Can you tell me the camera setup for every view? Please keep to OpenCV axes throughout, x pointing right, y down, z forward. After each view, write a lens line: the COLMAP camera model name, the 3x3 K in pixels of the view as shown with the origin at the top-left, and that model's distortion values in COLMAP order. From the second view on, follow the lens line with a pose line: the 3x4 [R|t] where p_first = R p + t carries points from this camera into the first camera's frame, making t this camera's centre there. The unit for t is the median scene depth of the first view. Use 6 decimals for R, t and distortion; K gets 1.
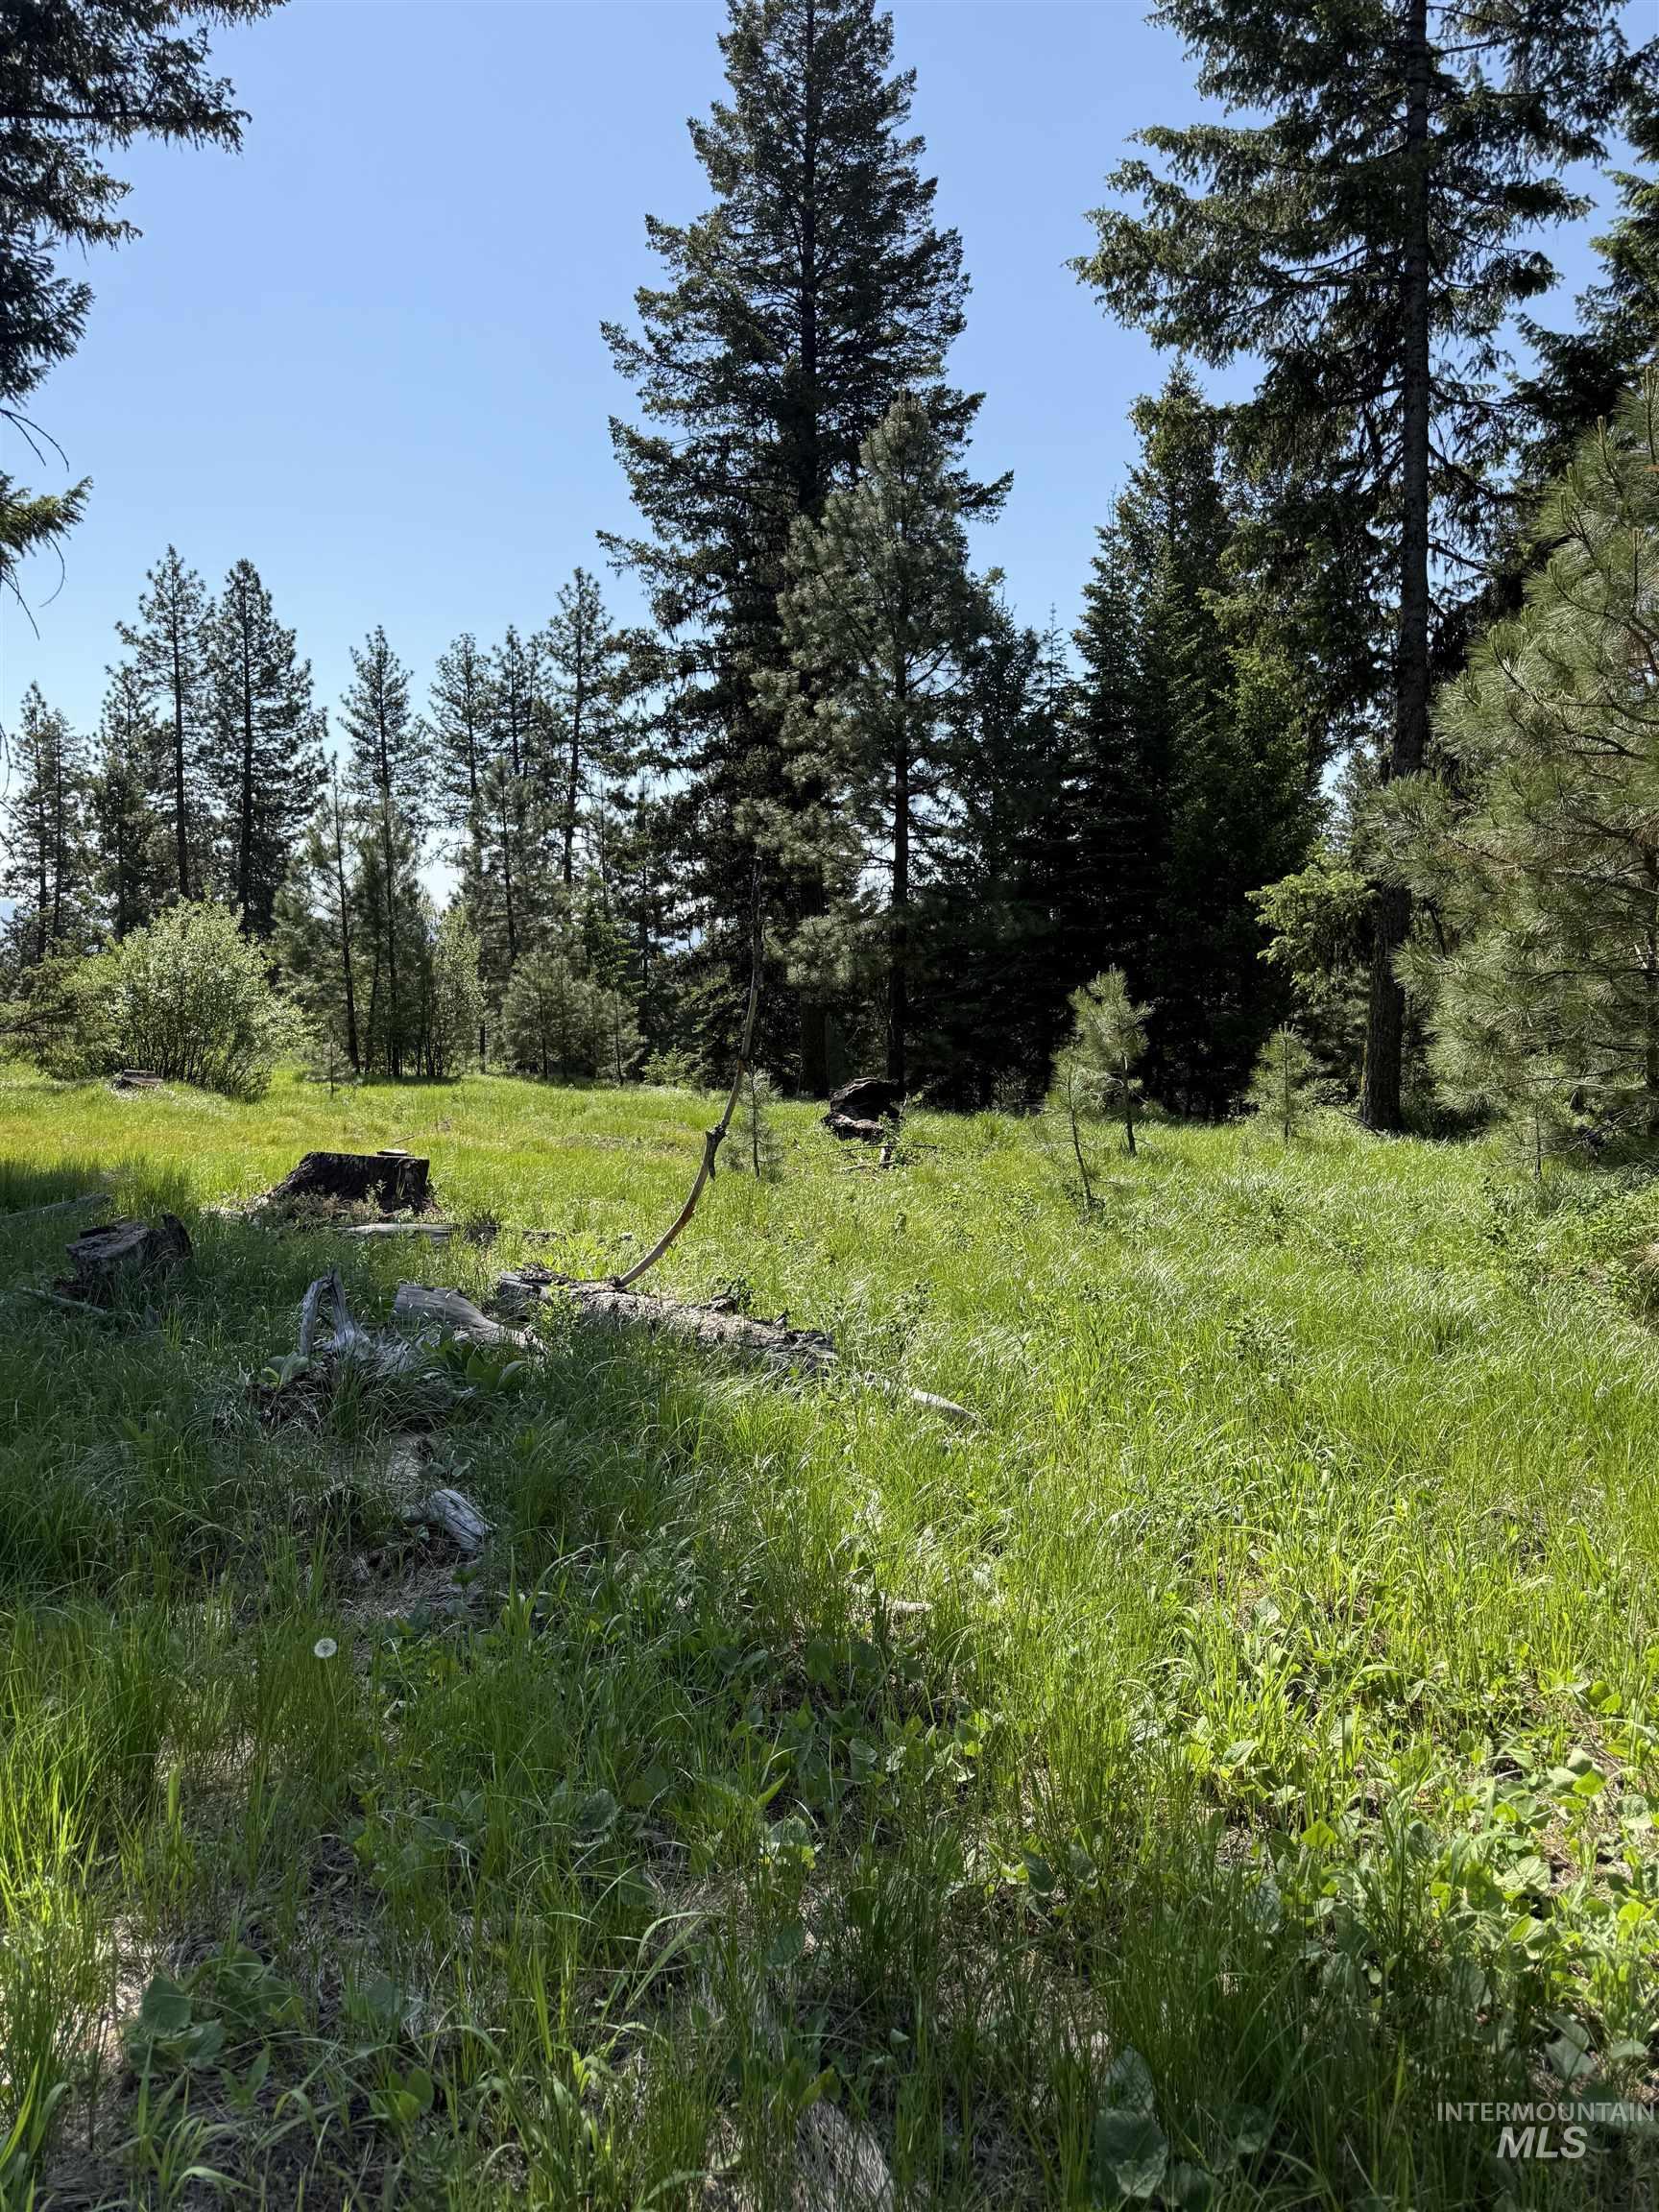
lens RADIAL K [[1553.4, 0, 837.2], [0, 1553.4, 1133.6], [0, 0, 1]] dist [0.028887, -0.043133]
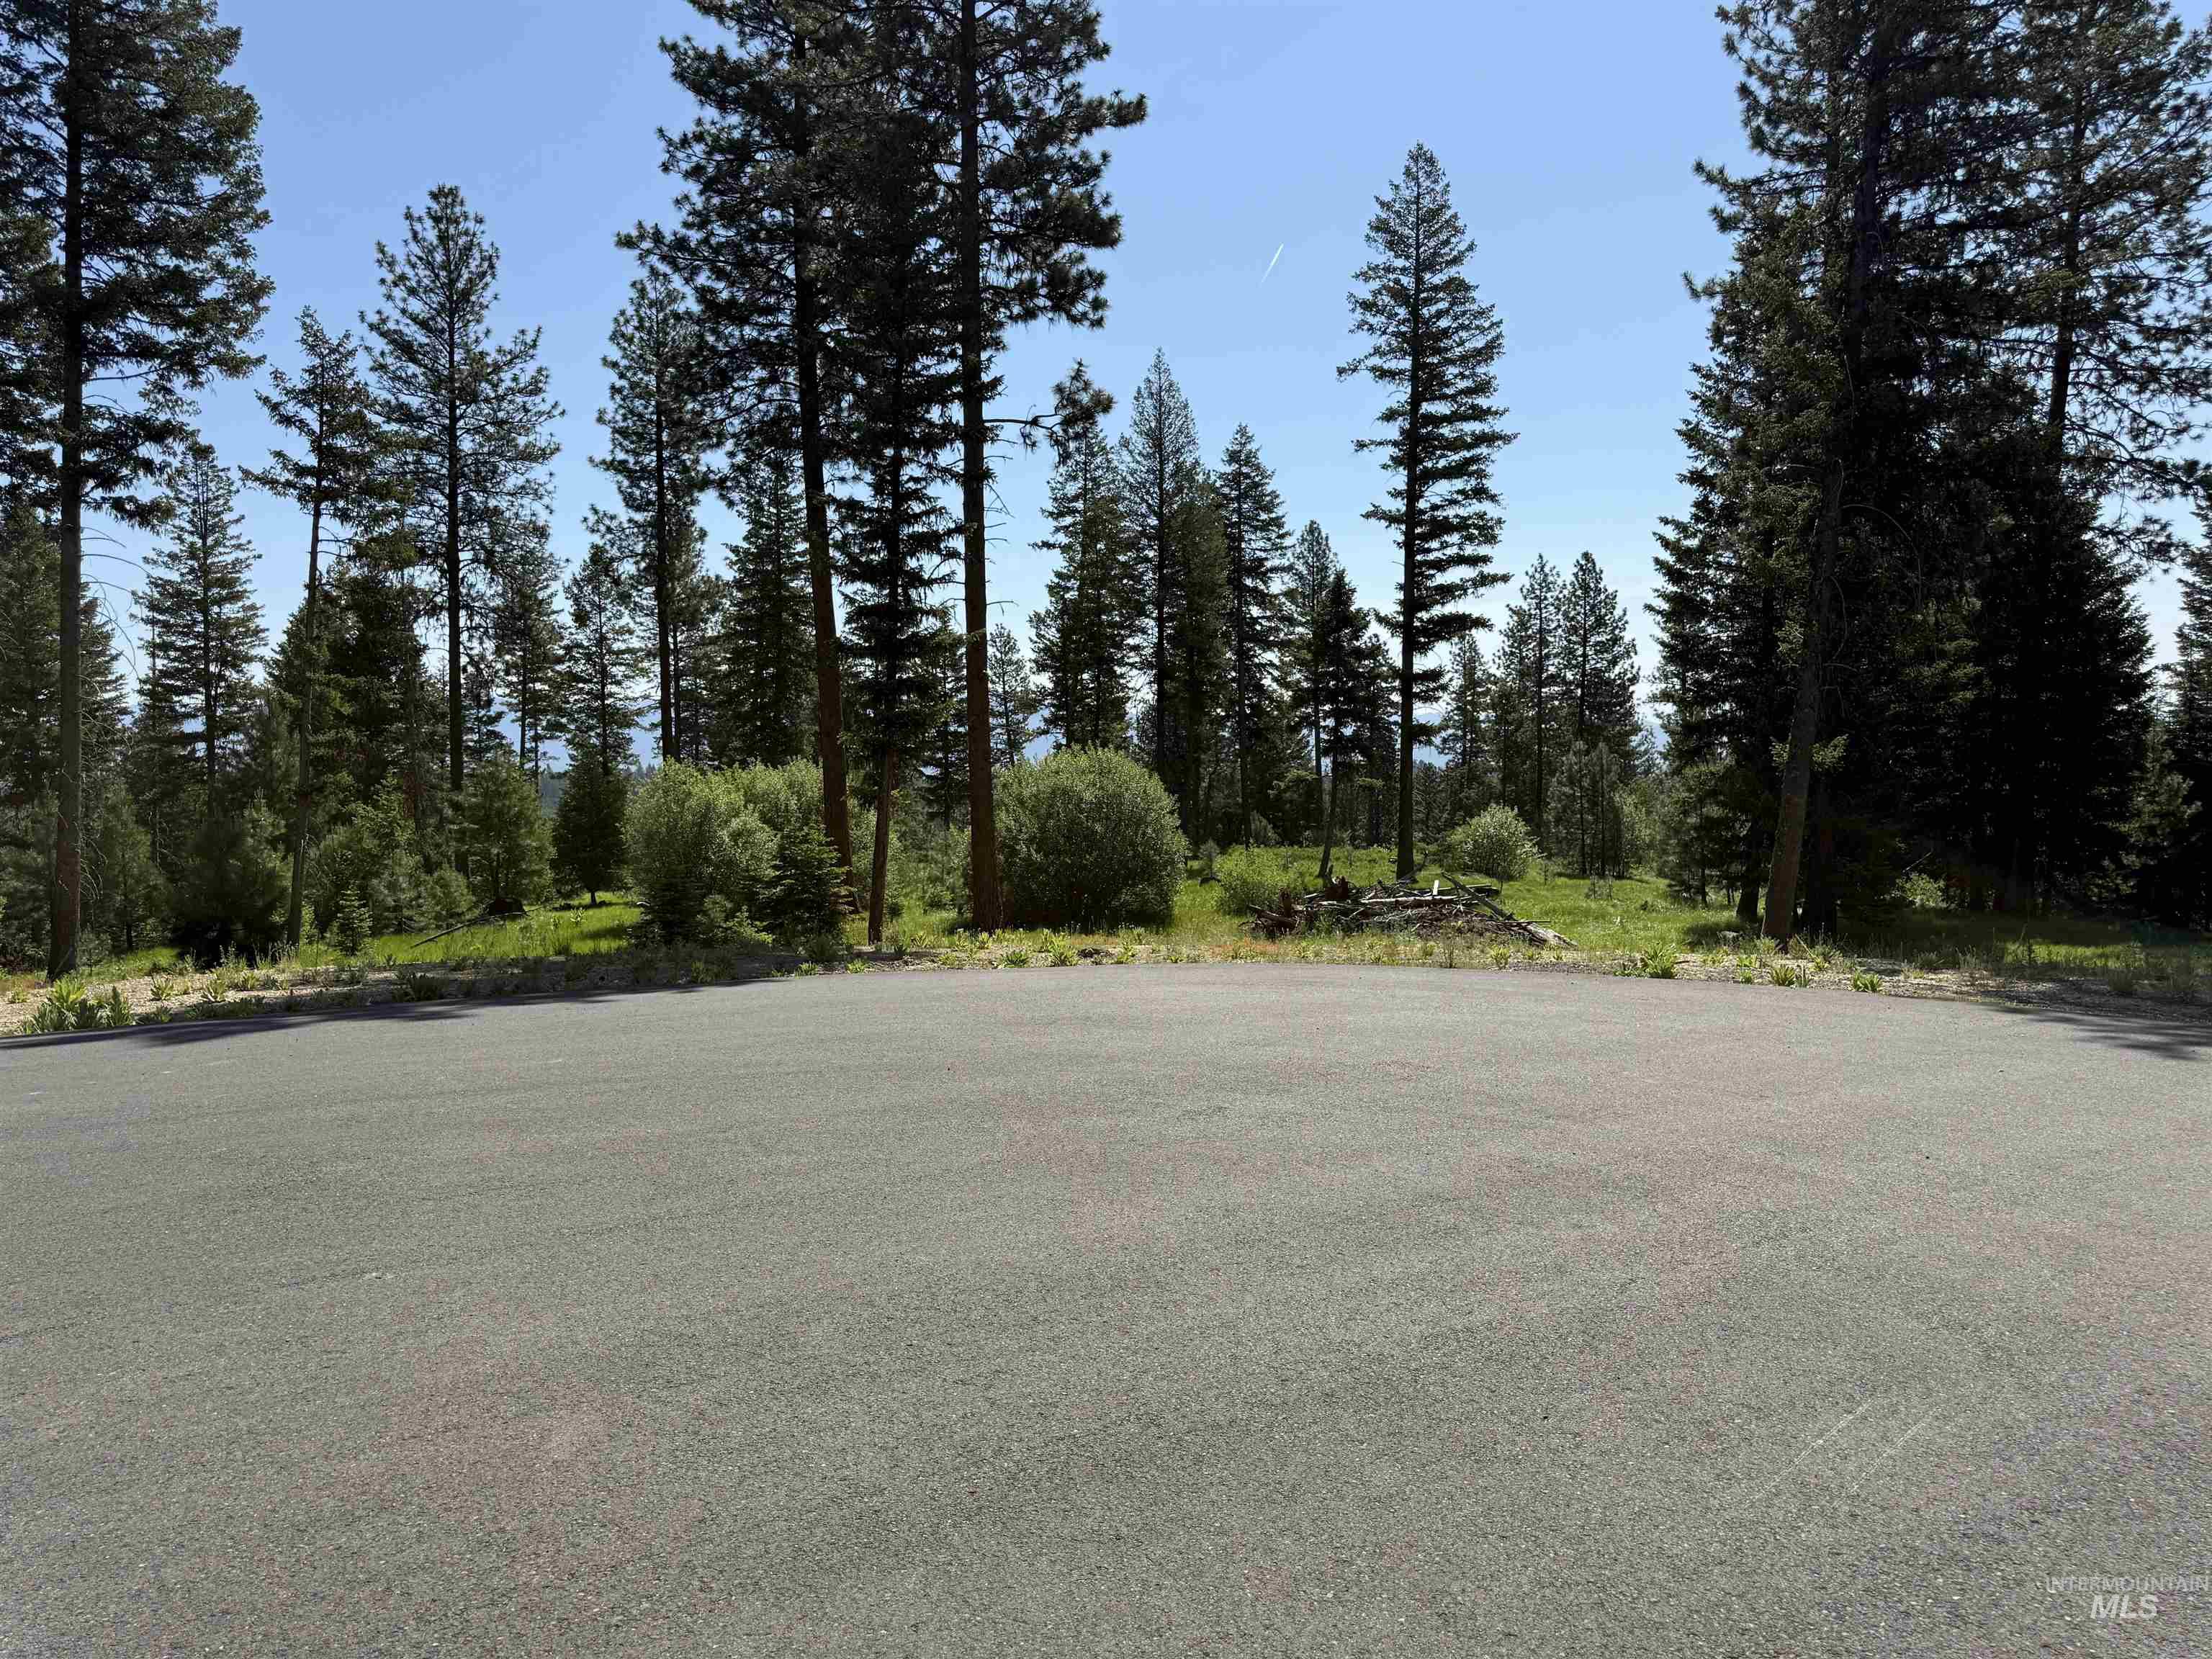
lens RADIAL K [[1553.4, 0, 1122.4], [0, 1553.4, 840.1], [0, 0, 1]] dist [0.028887, -0.043133]
pose [[0.769095, 0.018075, -0.638879, 0.524983], [-0.057439, 0.997510, -0.040925, 0.034983], [0.636548, 0.068172, 0.768218, -0.953121]]
